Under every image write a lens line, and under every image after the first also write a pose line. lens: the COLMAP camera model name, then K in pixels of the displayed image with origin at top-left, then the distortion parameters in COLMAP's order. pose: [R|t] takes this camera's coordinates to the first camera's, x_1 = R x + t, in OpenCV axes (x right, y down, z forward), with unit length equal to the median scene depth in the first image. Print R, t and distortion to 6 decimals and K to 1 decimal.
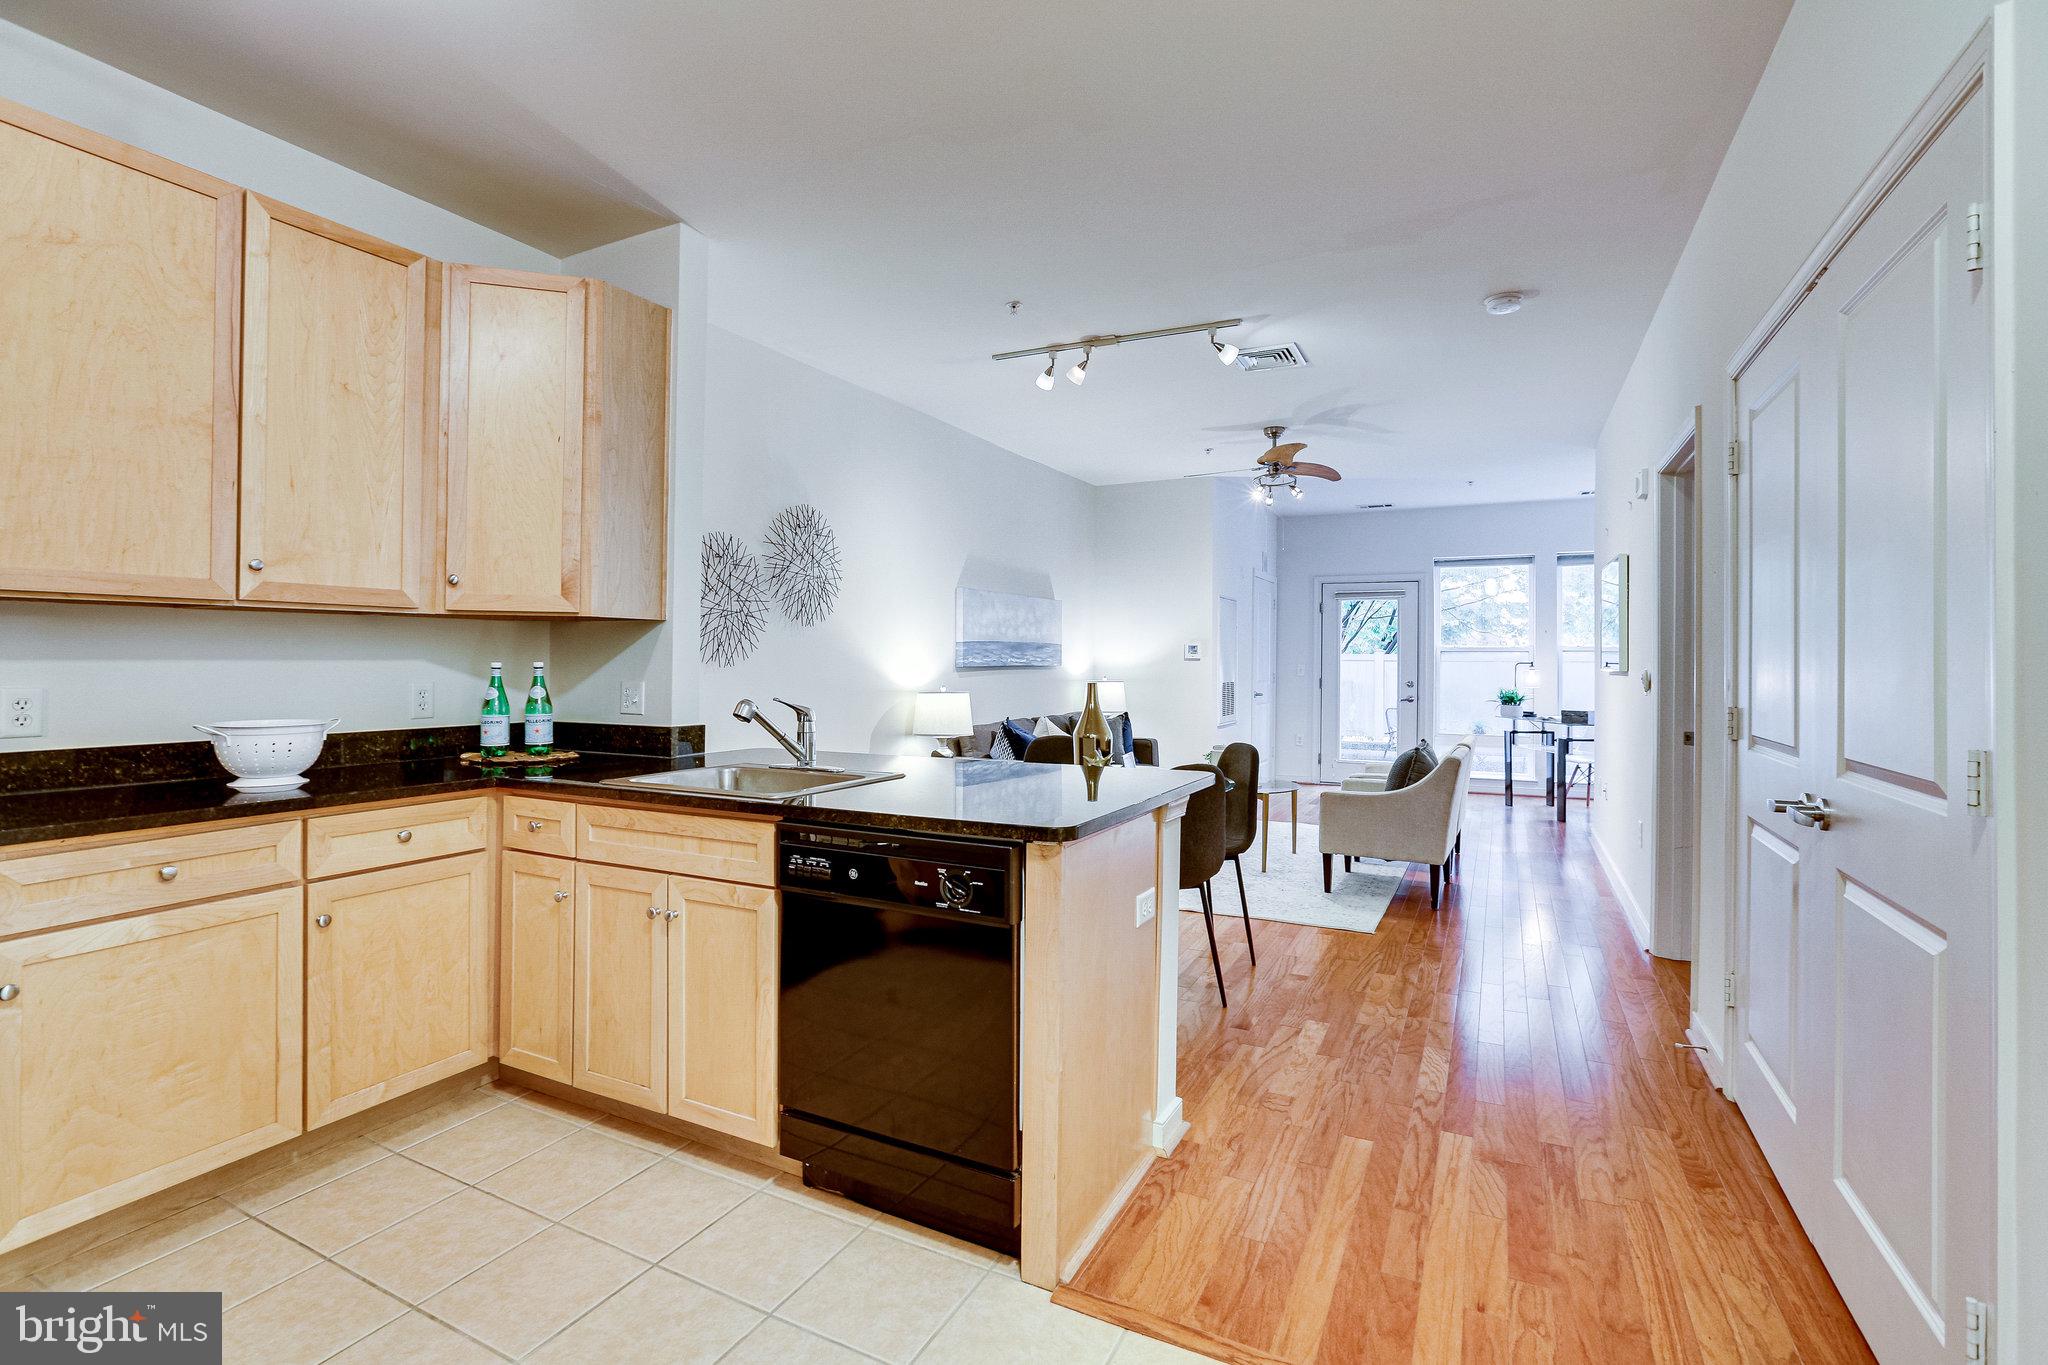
lens RADIAL K [[943.9, 0, 1016.8], [0, 943.9, 638.2], [0, 0, 1]] dist [-0.047918, 0.015453]
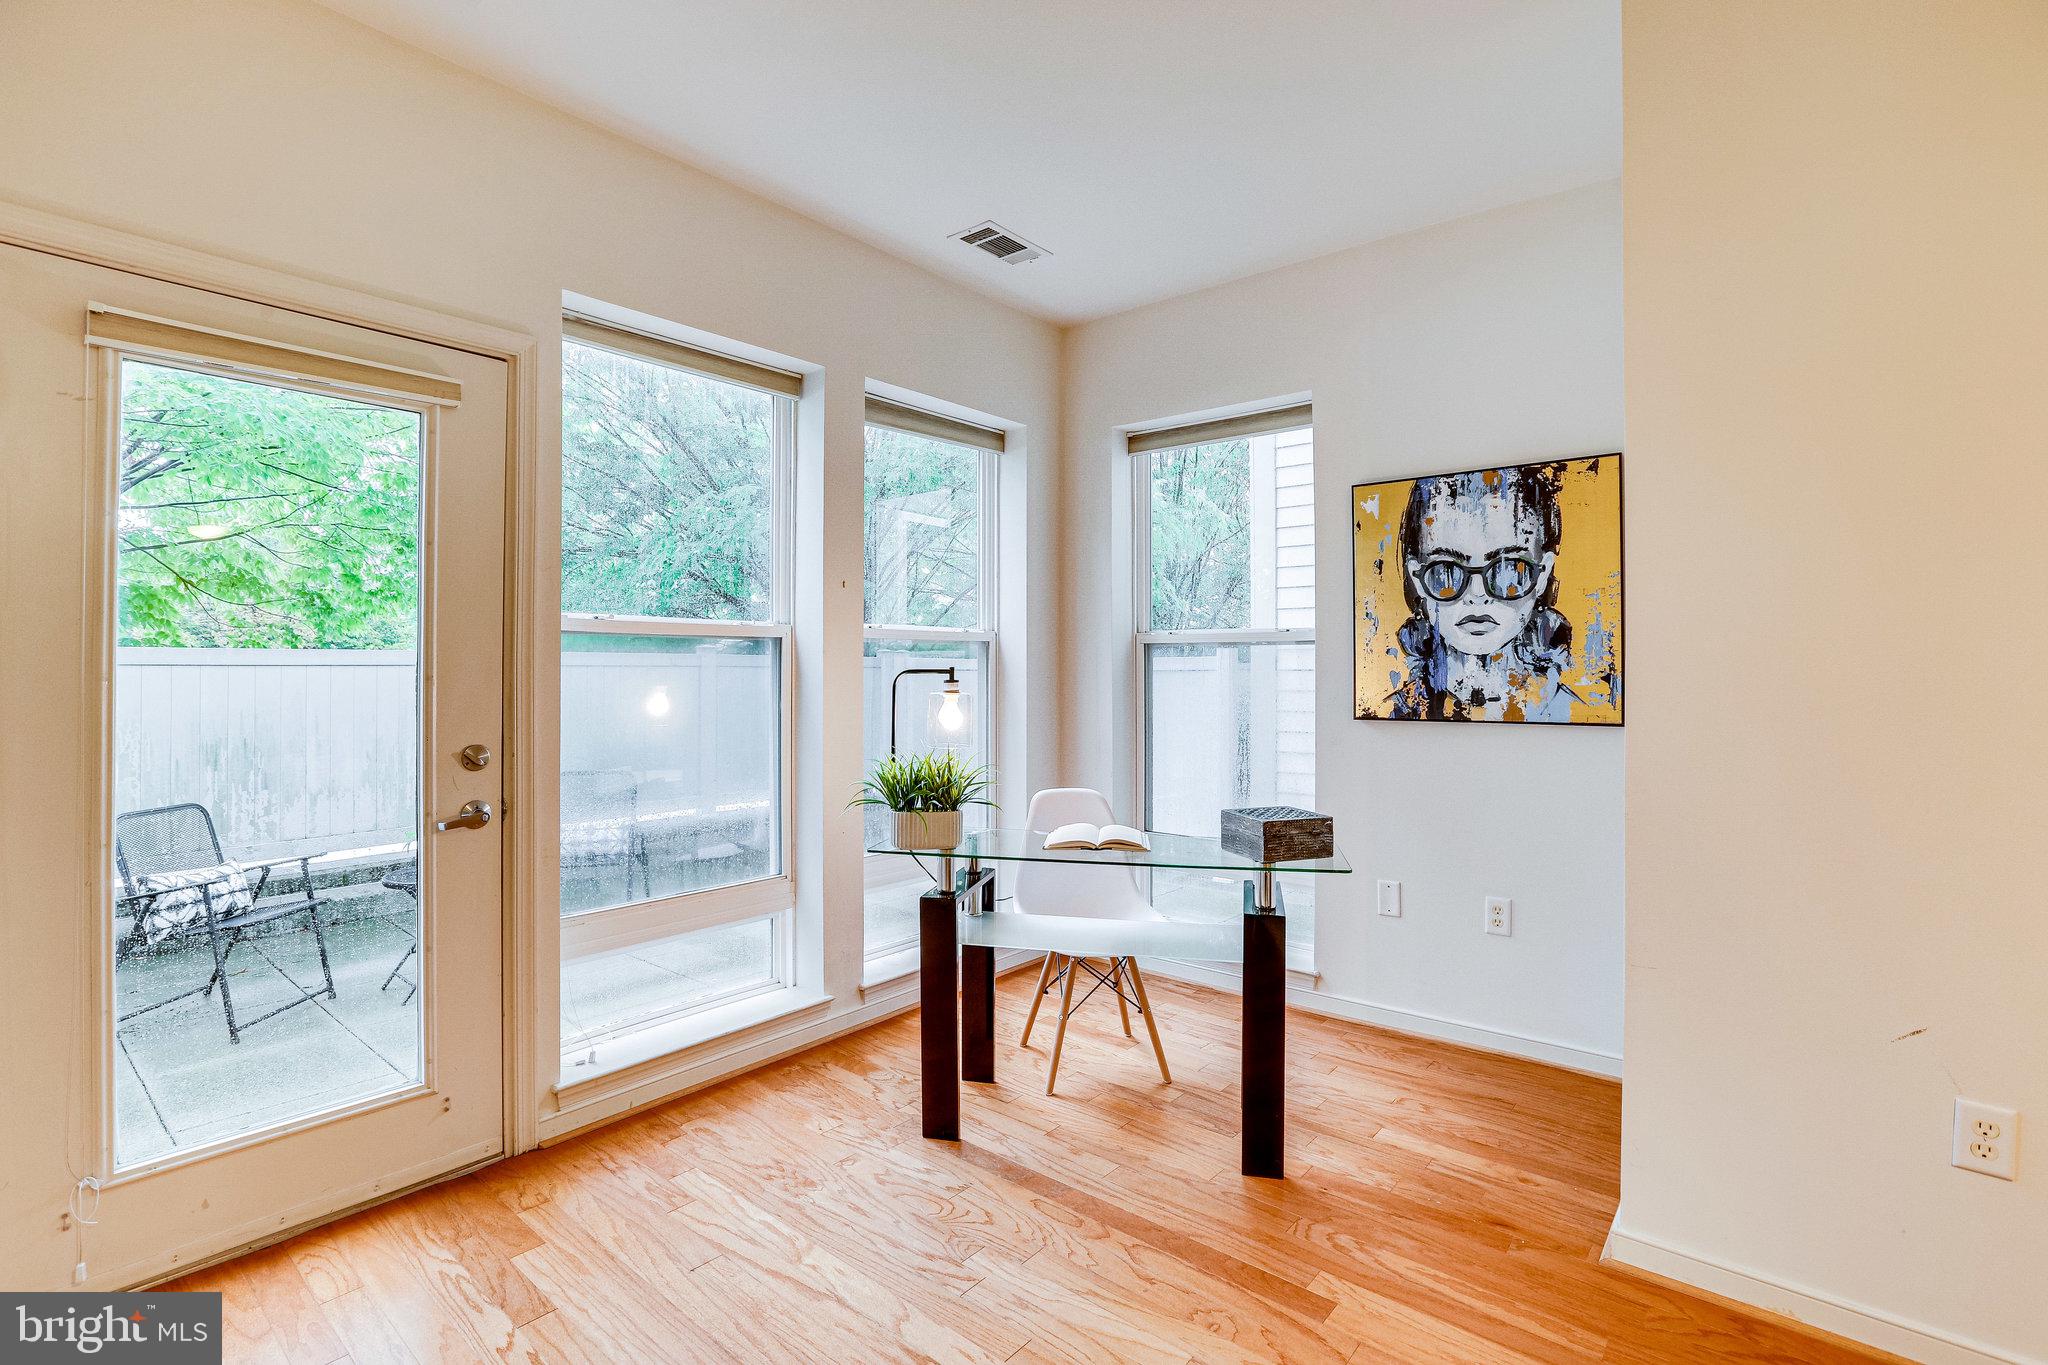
lens RADIAL K [[943.9, 0, 1027.8], [0, 943.9, 660.7], [0, 0, 1]] dist [-0.047918, 0.015453]
pose [[0.214354, -0.000779, 0.976756, 0.281118], [-0.020424, 0.999777, 0.005279, 0.024681], [-0.976542, -0.021081, 0.214291, 1.088164]]
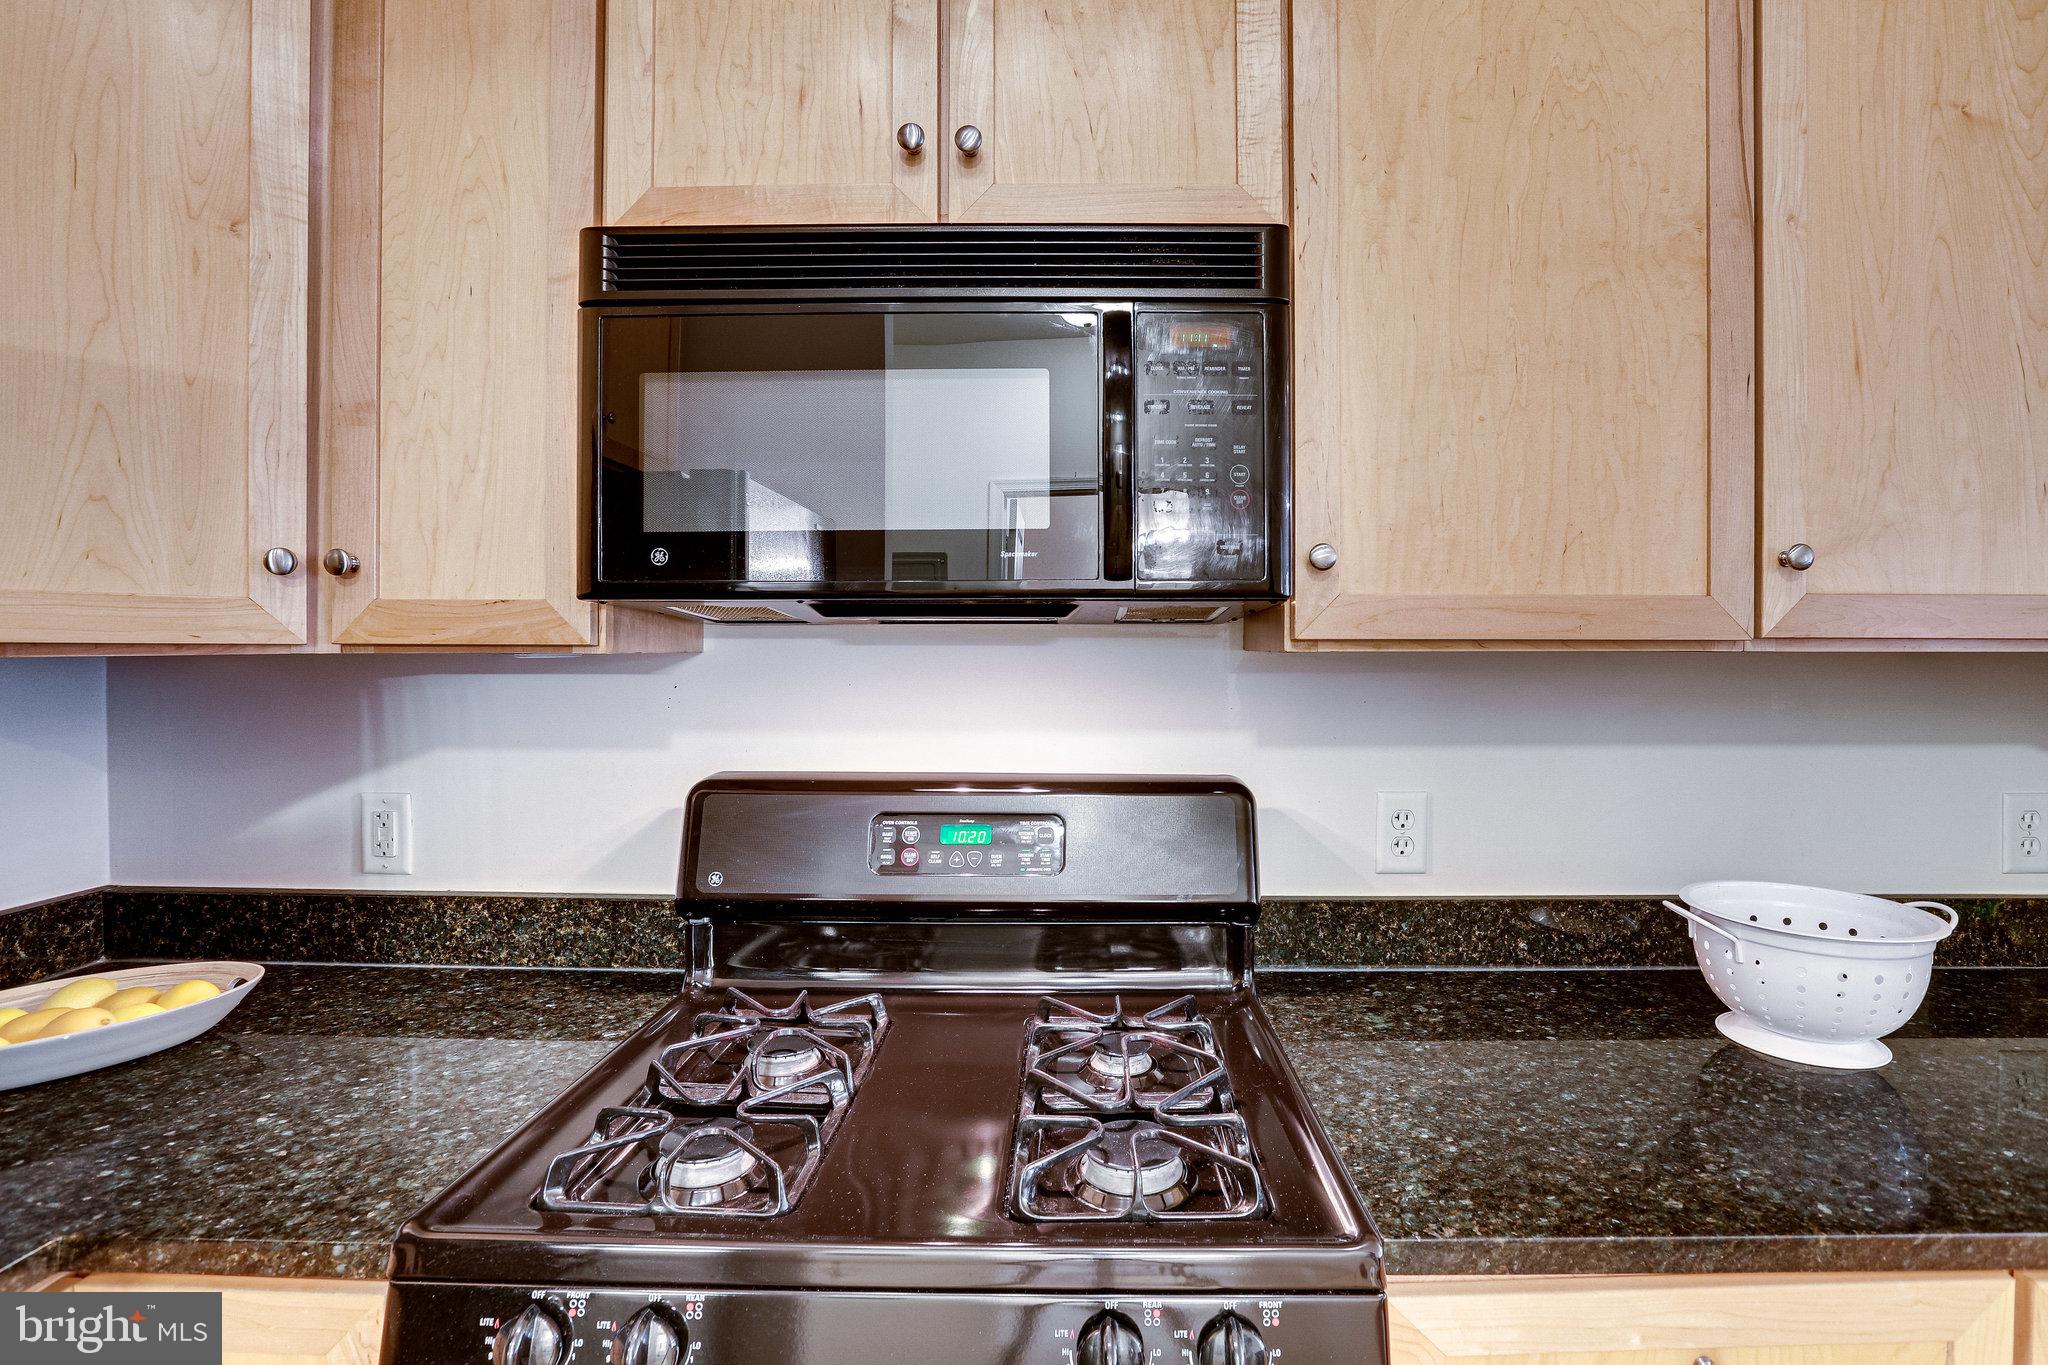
lens RADIAL K [[943.9, 0, 1058.3], [0, 943.9, 659.5], [0, 0, 1]] dist [-0.047918, 0.015453]
pose [[0.458792, 0.002435, -0.888541, -0.212503], [0.019519, 0.999727, 0.012818, -0.015305], [0.888329, -0.023224, 0.458619, 0.170393]]
